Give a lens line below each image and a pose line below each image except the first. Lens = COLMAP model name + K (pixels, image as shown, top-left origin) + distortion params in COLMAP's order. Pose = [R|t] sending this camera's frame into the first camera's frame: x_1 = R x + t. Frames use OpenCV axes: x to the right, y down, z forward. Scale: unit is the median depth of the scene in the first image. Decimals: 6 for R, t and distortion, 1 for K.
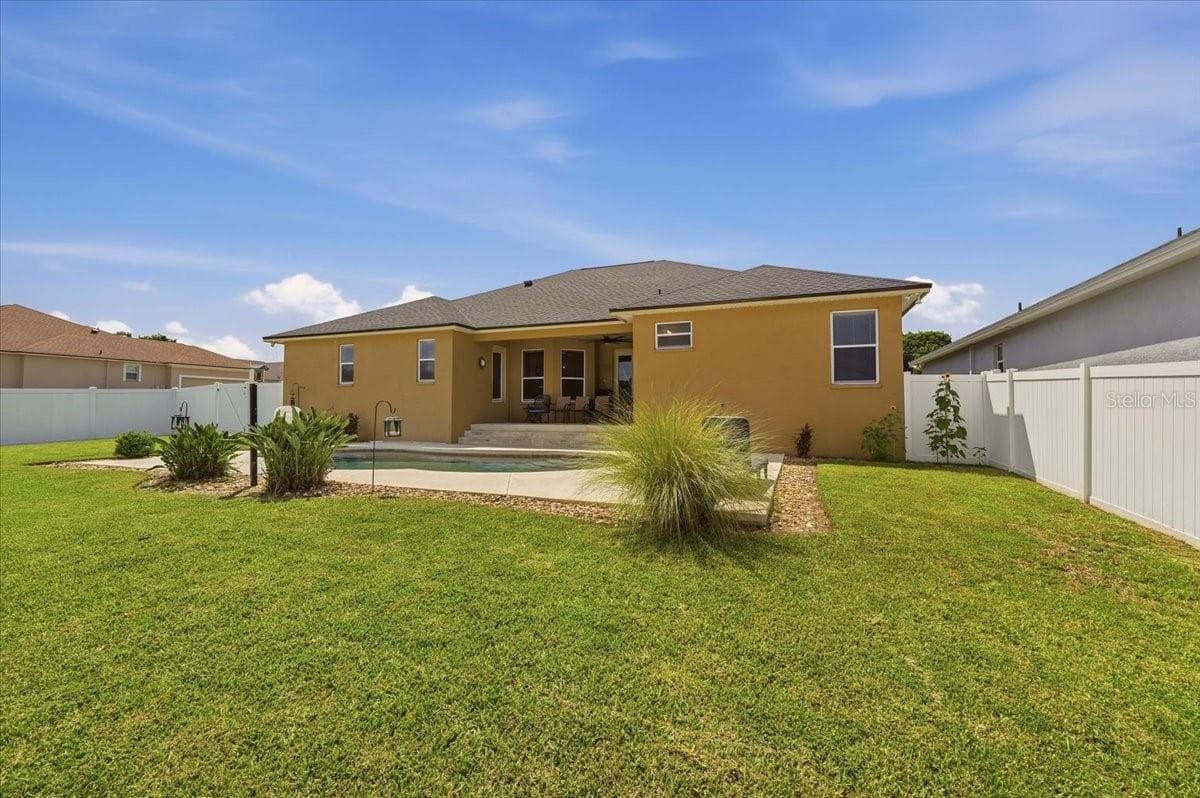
lens RADIAL K [[504.7, 0, 603.2], [0, 504.7, 397.2], [0, 0, 1]] dist [-0.000447, 0.000060]
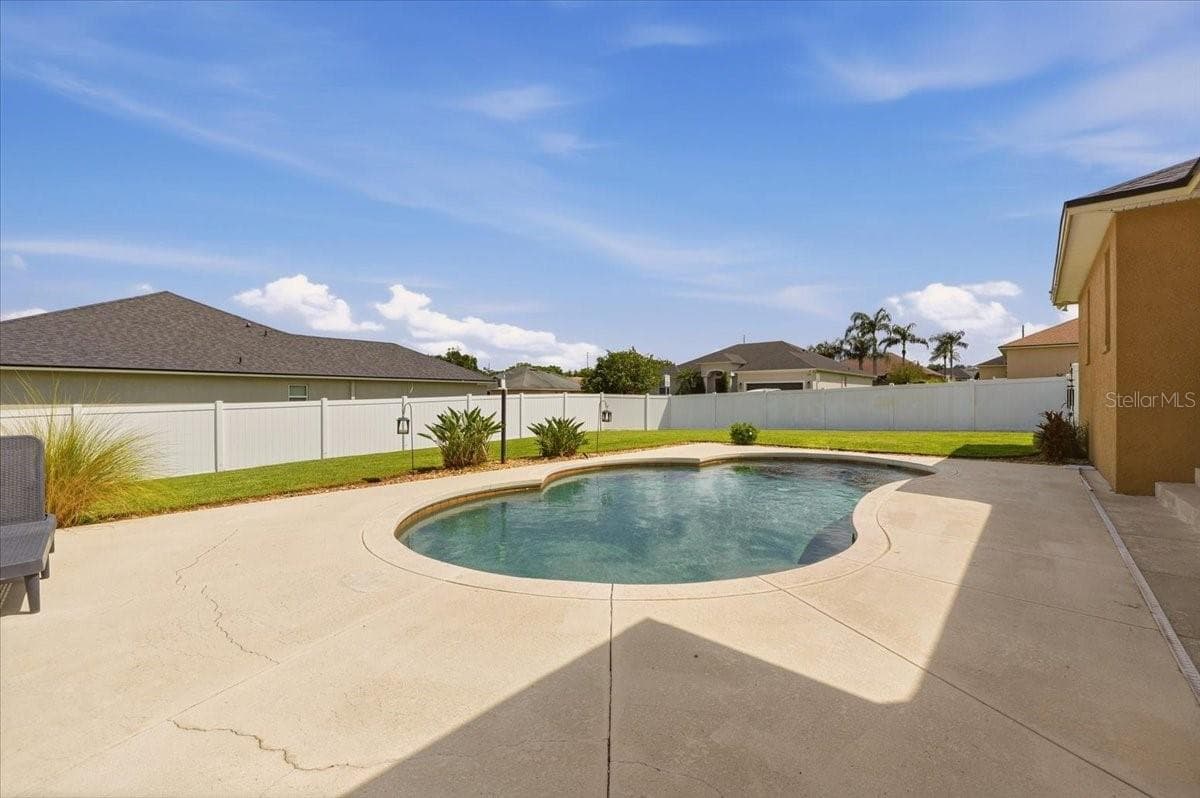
lens RADIAL K [[504.7, 0, 603.2], [0, 504.7, 397.2], [0, 0, 1]] dist [-0.000447, 0.000060]
pose [[-0.340065, -0.000656, -0.940402, 0.202719], [0.027692, 0.999559, -0.010711, 0.006390], [0.939994, -0.029684, -0.339897, 0.683445]]
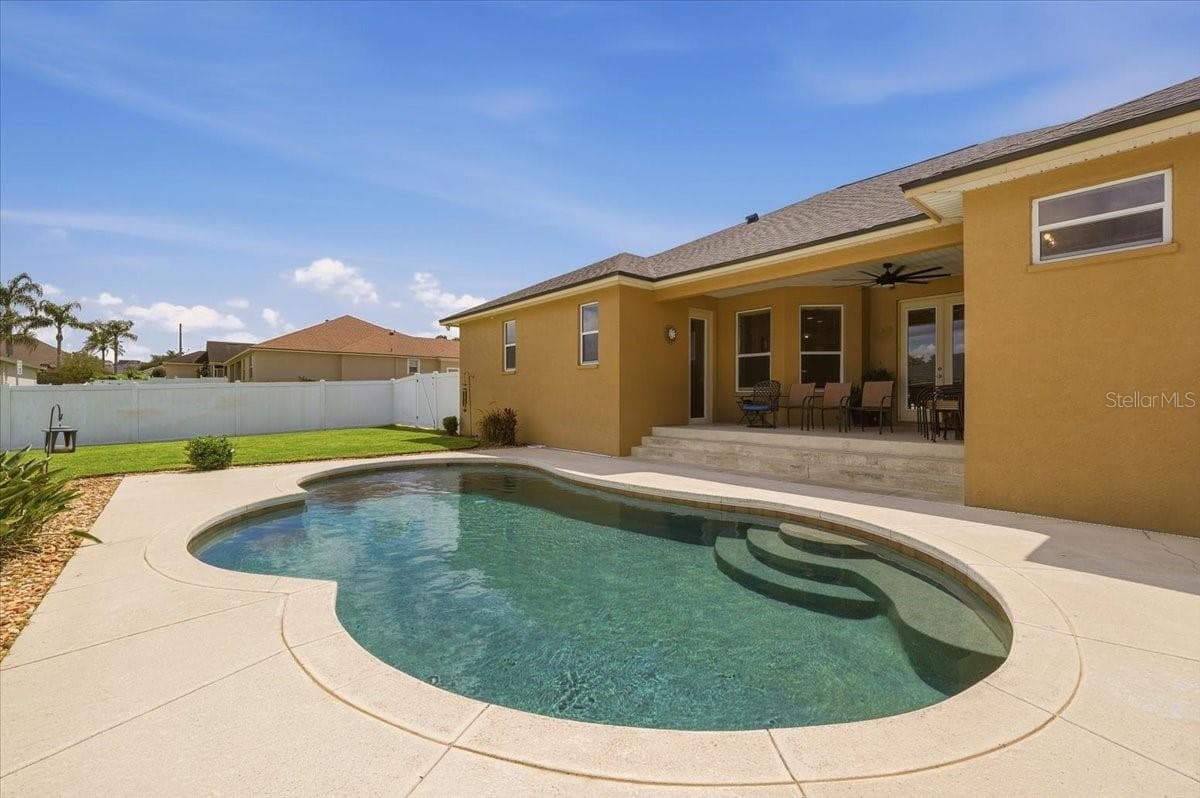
lens RADIAL K [[504.7, 0, 603.2], [0, 504.7, 397.2], [0, 0, 1]] dist [-0.000447, 0.000060]
pose [[0.883618, 0.000773, -0.468208, -0.008249], [0.012275, 0.999617, 0.024816, -0.002790], [0.468048, -0.027676, 0.883270, 0.368679]]
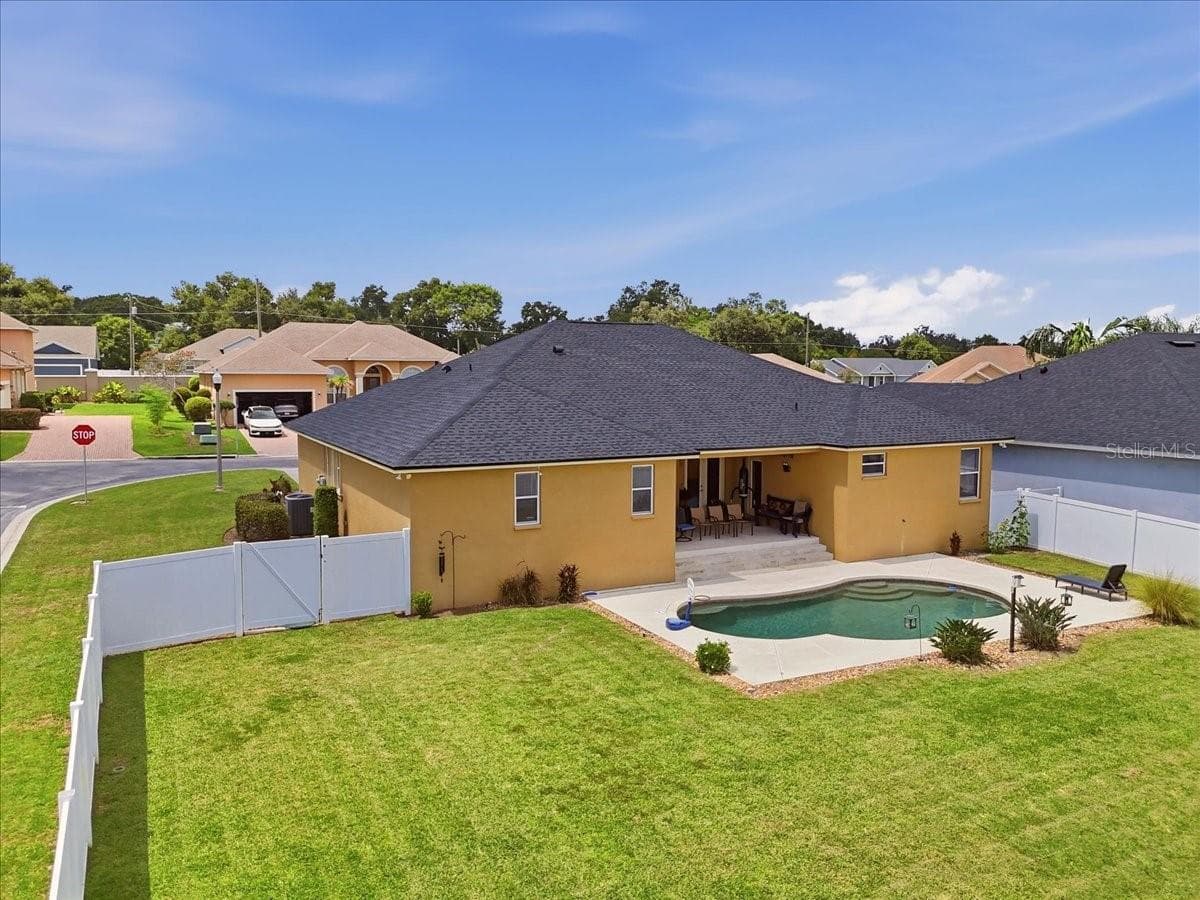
lens RADIAL K [[884.5, 0, 605.3], [0, 884.5, 445.4], [0, 0, 1]] dist [0.083707, -0.083597]
pose [[0.662858, -0.062511, 0.746131, -1.400456], [-0.023648, 0.994264, 0.104308, -0.282349], [-0.748371, -0.086786, 0.657578, 0.069687]]
